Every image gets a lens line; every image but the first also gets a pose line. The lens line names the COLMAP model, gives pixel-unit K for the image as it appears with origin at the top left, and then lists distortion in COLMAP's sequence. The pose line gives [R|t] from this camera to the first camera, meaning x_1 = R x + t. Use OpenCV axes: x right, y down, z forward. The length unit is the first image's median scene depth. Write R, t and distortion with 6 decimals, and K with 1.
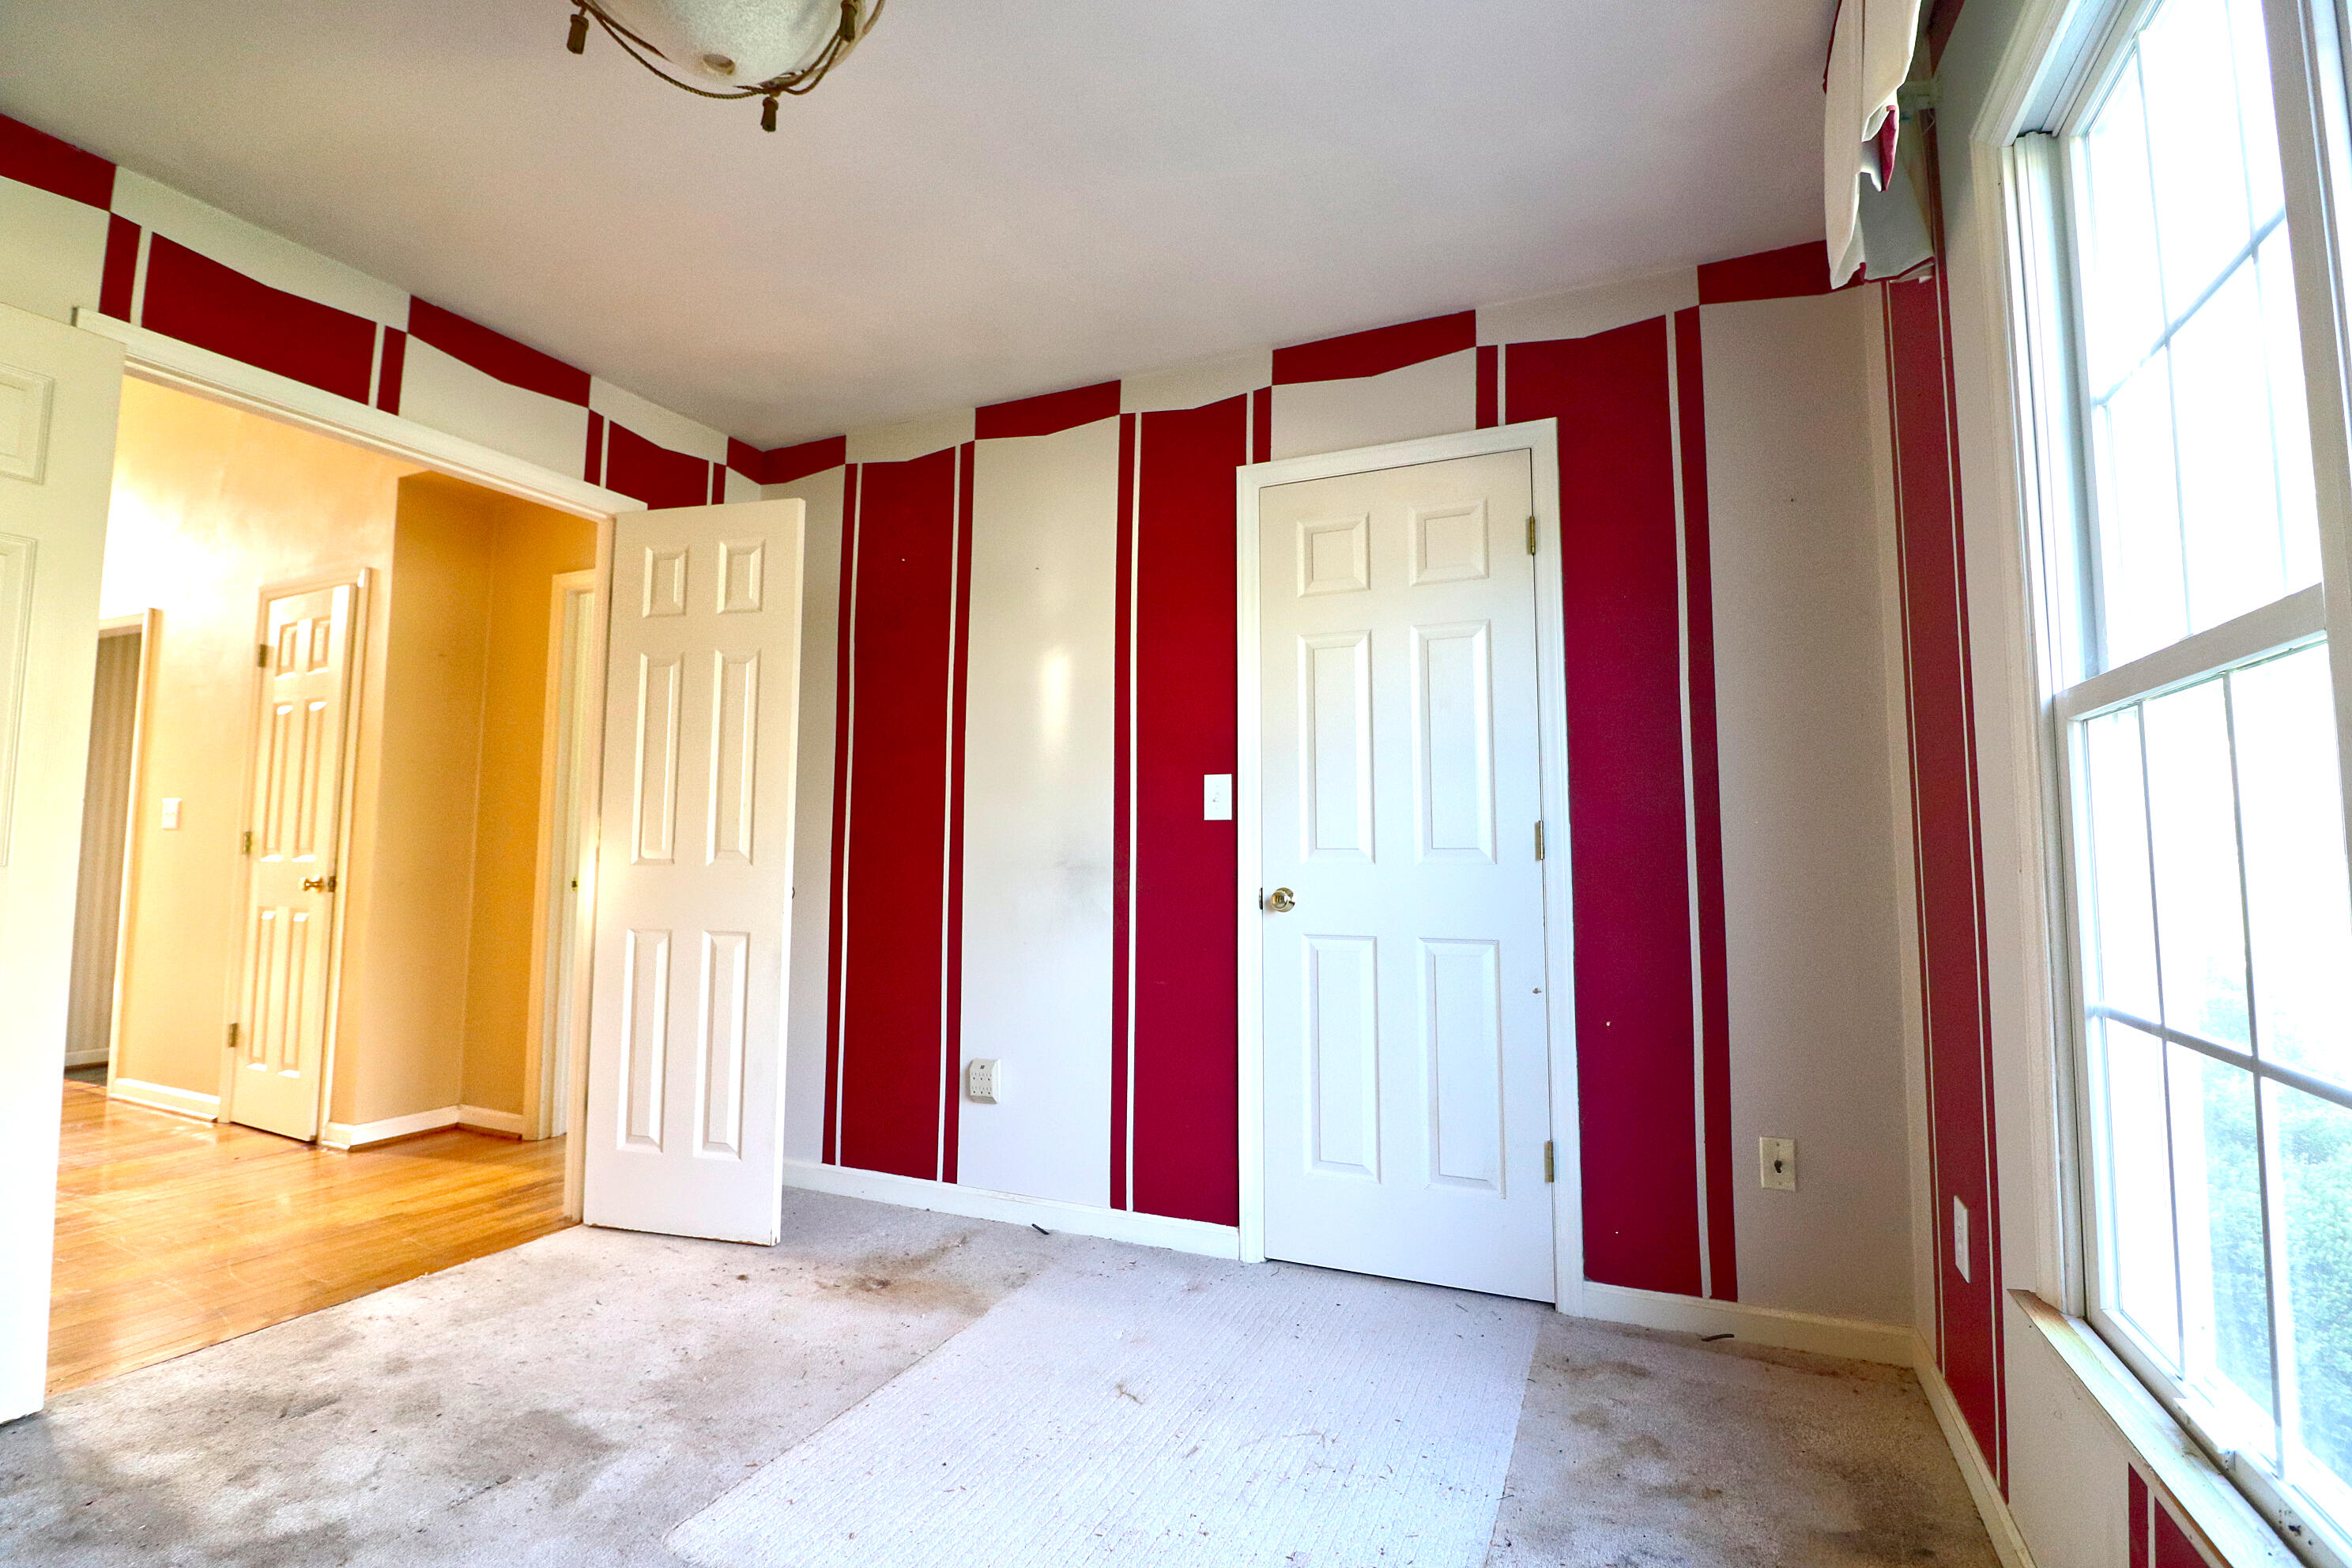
lens RADIAL K [[1089.2, 0, 1173.3], [0, 1089.2, 770.1], [0, 0, 1]] dist [-0.014041, -0.003551]
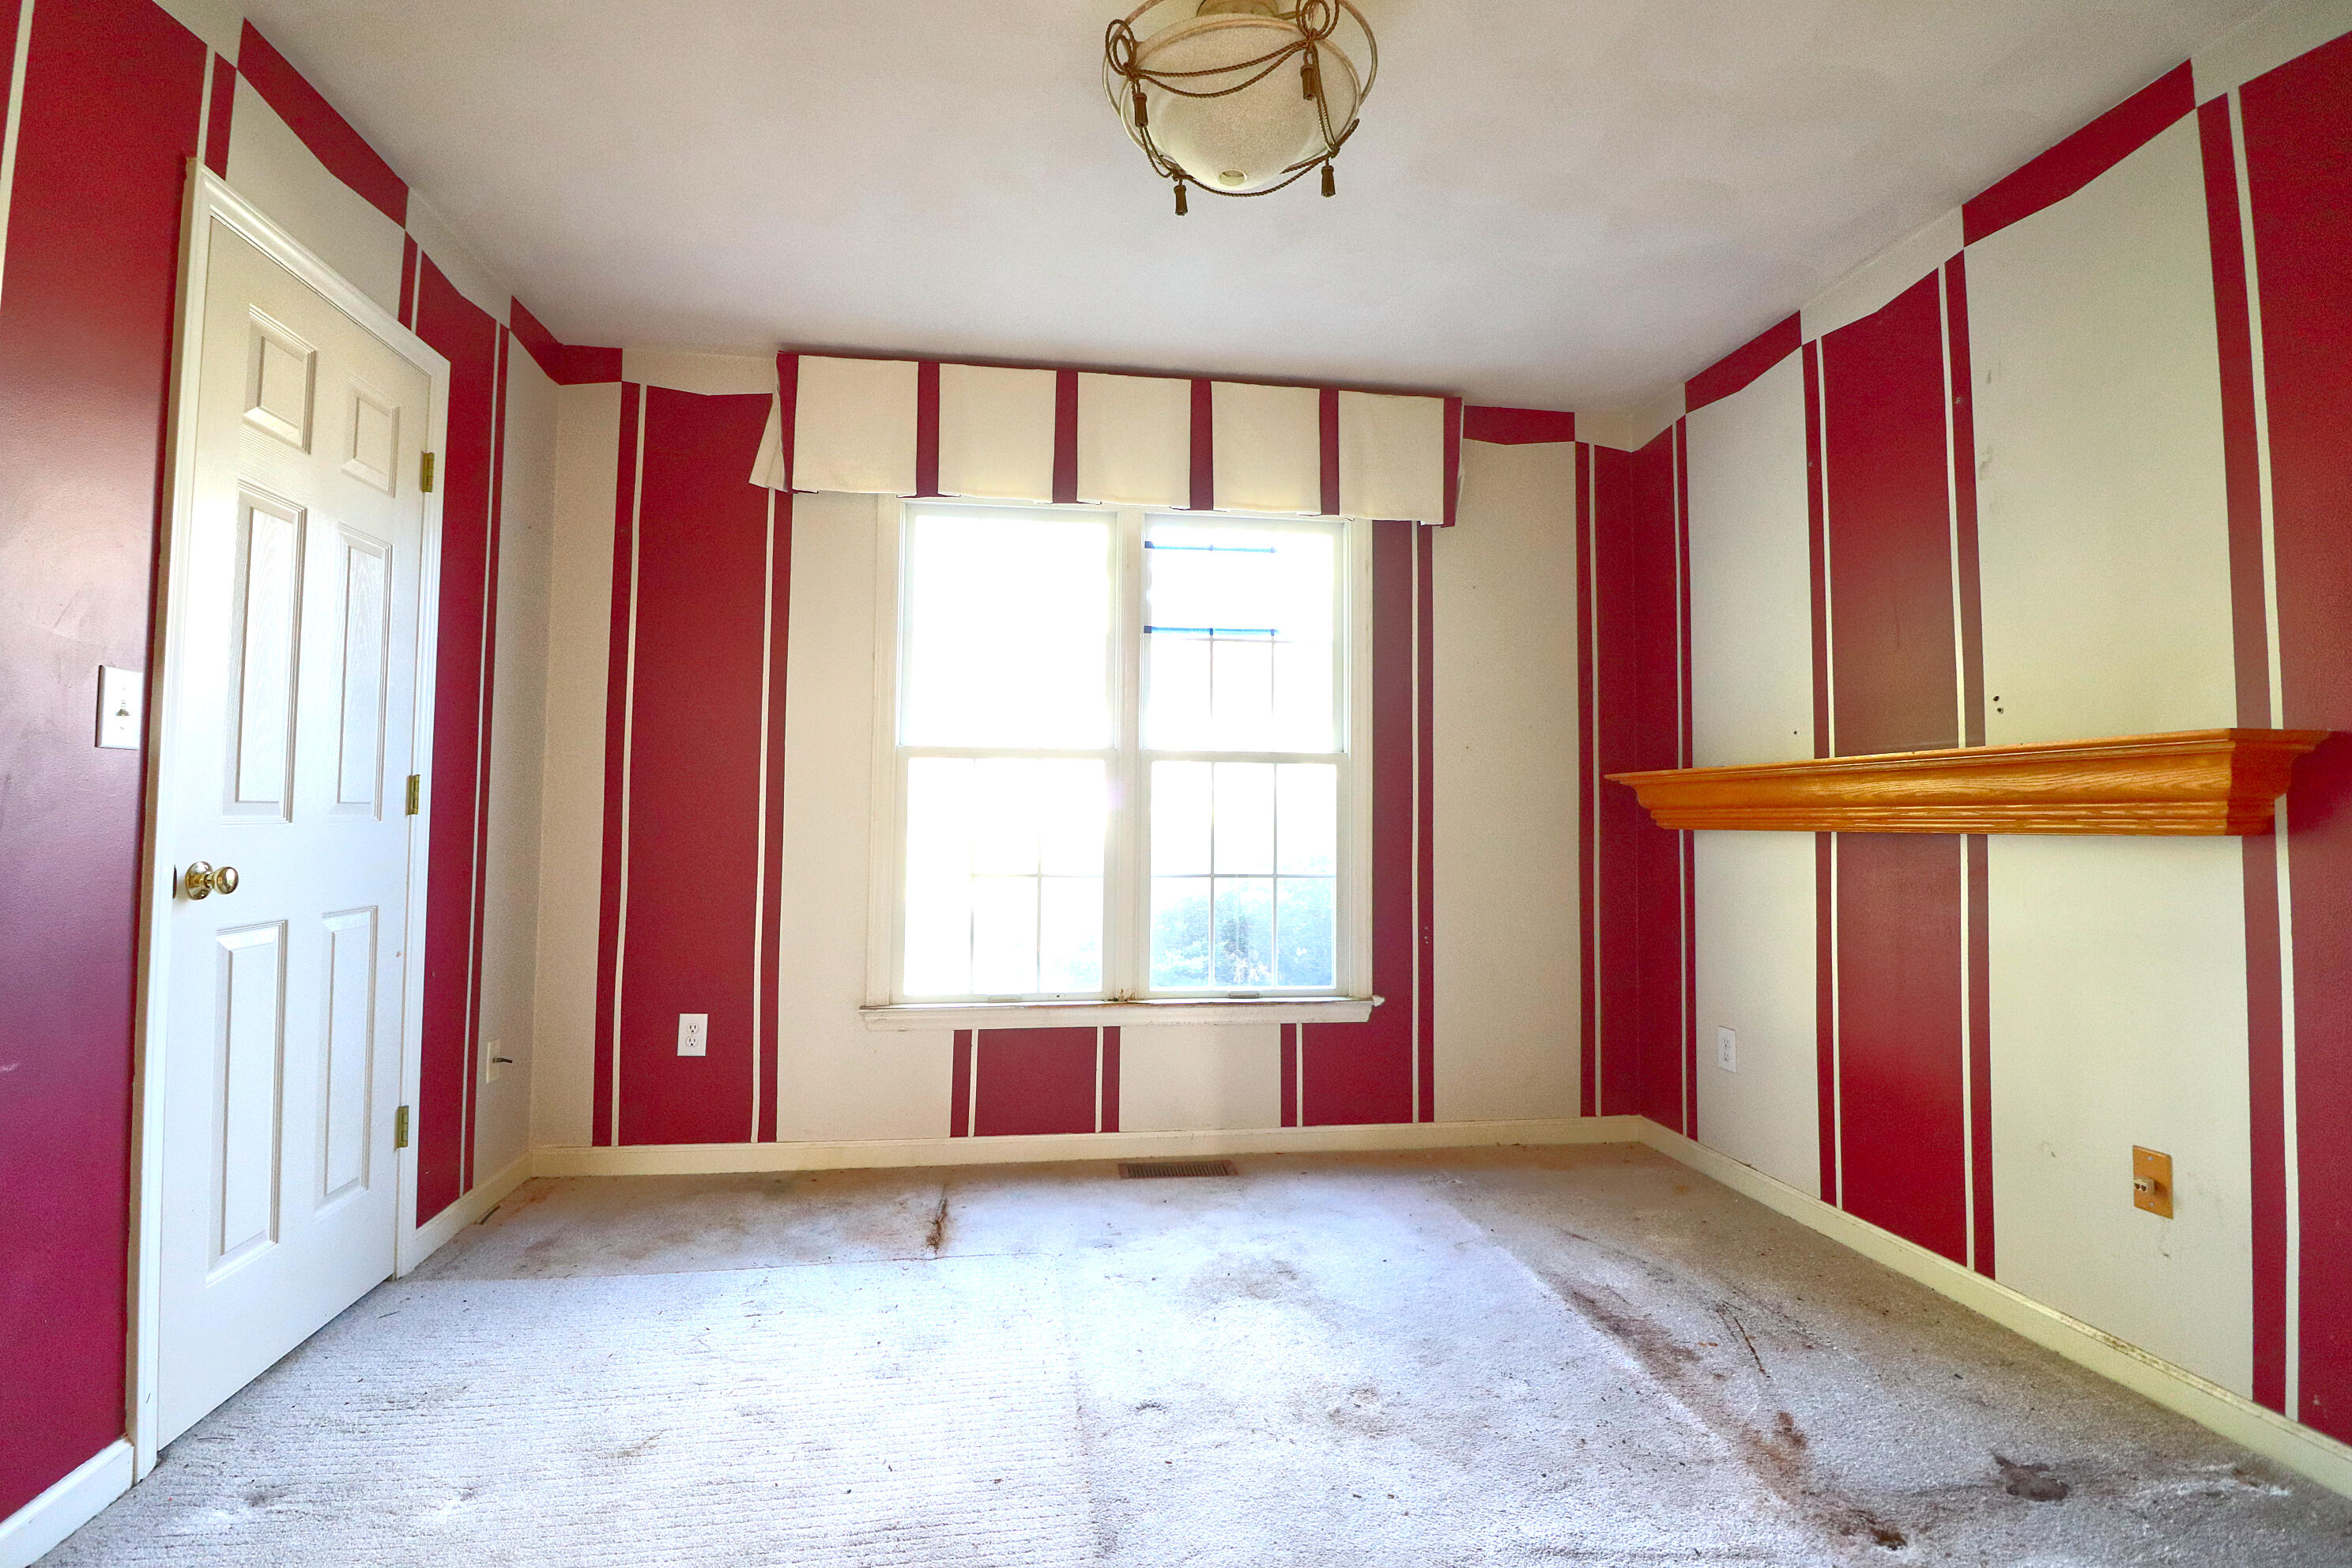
lens RADIAL K [[1089.2, 0, 1173.0], [0, 1089.2, 774.1], [0, 0, 1]] dist [-0.014041, -0.003551]
pose [[-0.547226, 0.015301, 0.836845, -0.799651], [-0.089405, 0.993044, -0.076620, 0.058044], [-0.832196, -0.116746, -0.542051, 0.940459]]
